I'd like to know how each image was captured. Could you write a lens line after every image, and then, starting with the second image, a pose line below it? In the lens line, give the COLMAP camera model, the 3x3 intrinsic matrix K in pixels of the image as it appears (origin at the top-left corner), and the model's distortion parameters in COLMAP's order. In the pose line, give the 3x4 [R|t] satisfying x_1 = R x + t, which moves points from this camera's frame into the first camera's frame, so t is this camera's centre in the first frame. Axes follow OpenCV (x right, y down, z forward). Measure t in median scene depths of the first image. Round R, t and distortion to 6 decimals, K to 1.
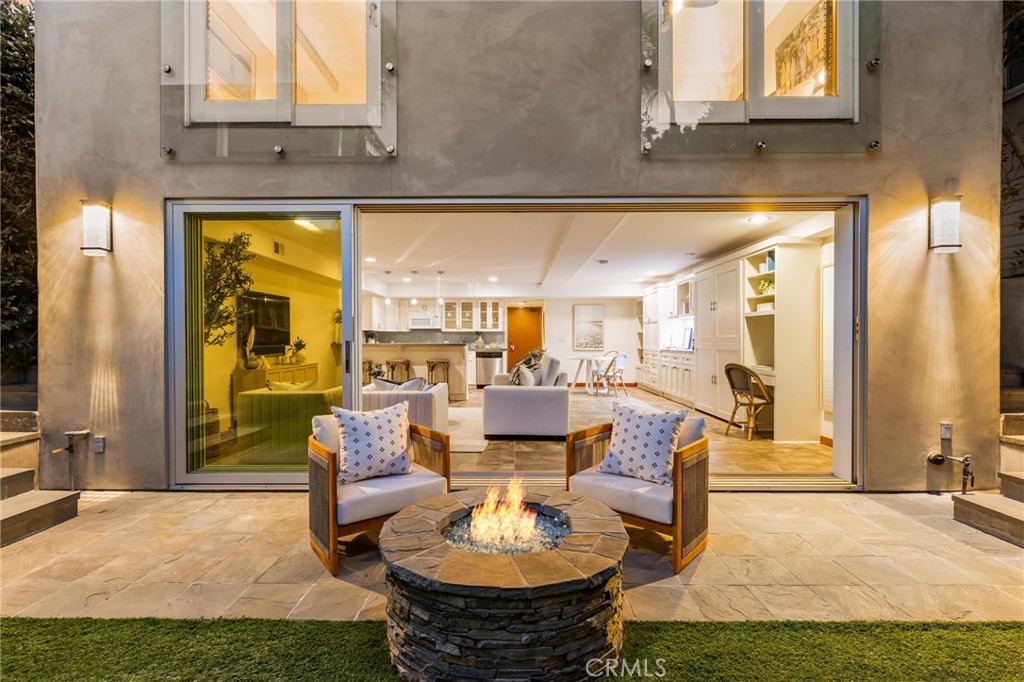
lens RADIAL K [[470.6, 0, 508.9], [0, 470.6, 342.1], [0, 0, 1]] dist [-0.001462, -0.000850]
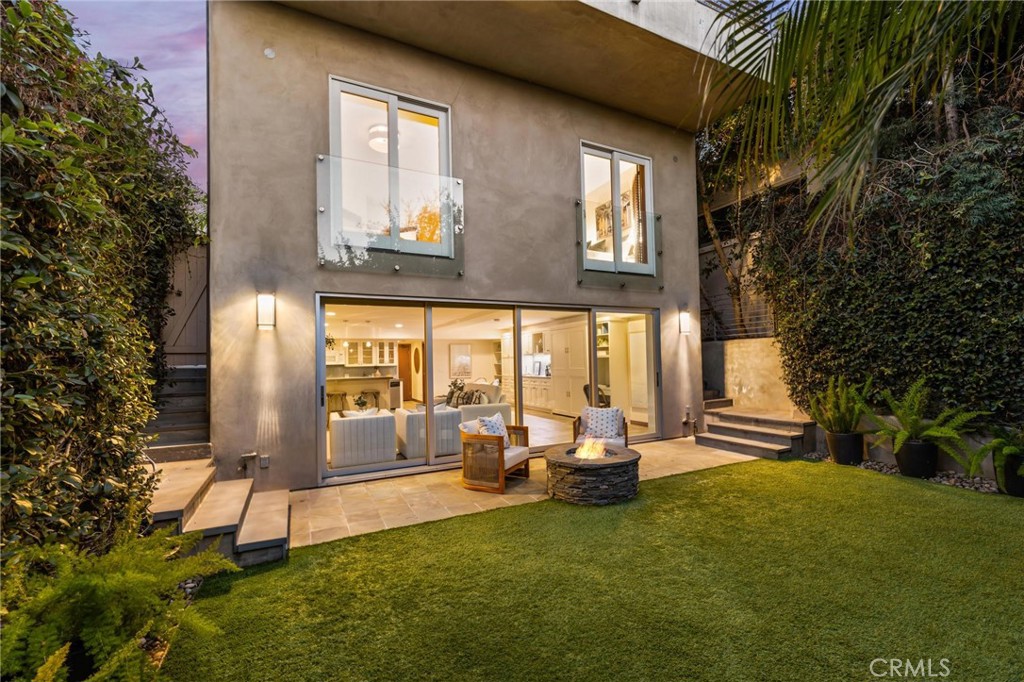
lens RADIAL K [[413.9, 0, 521.2], [0, 413.9, 349.7], [0, 0, 1]] dist [-0.002889, 0.000376]
pose [[0.891133, -0.005053, 0.453715, -0.746305], [0.024120, 0.999052, -0.036247, -0.056149], [-0.453101, 0.043244, 0.890409, -0.475117]]
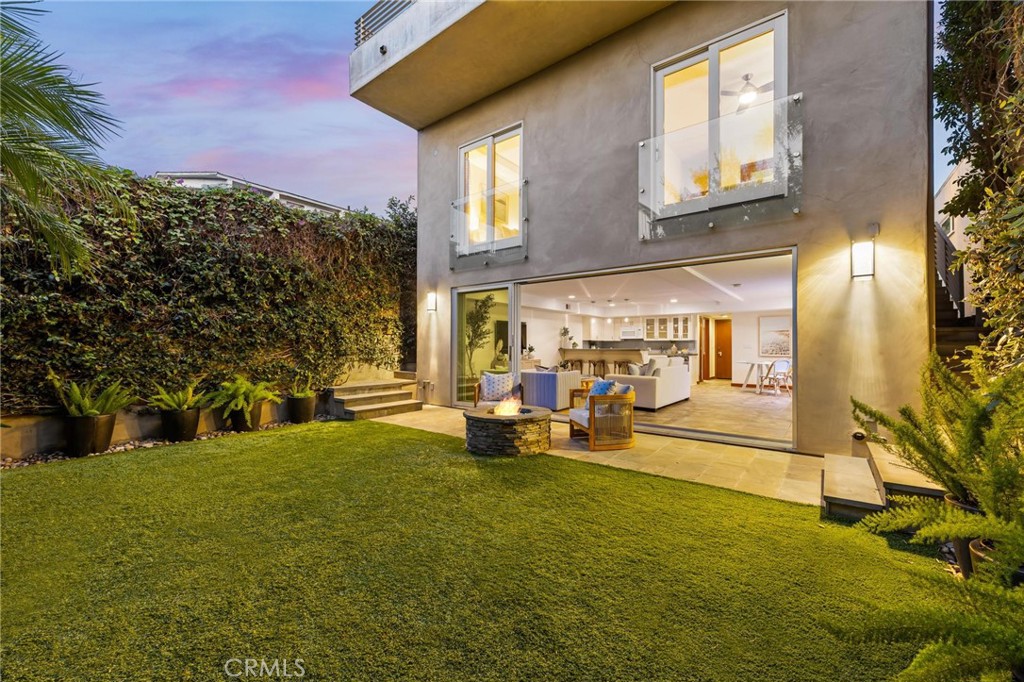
lens RADIAL K [[413.9, 0, 516.7], [0, 413.9, 340.4], [0, 0, 1]] dist [-0.002889, 0.000376]
pose [[0.799153, -0.005403, -0.601103, 0.836222], [-0.008477, 0.999759, -0.020257, 0.011409], [0.601068, 0.021284, 0.798914, -0.514556]]
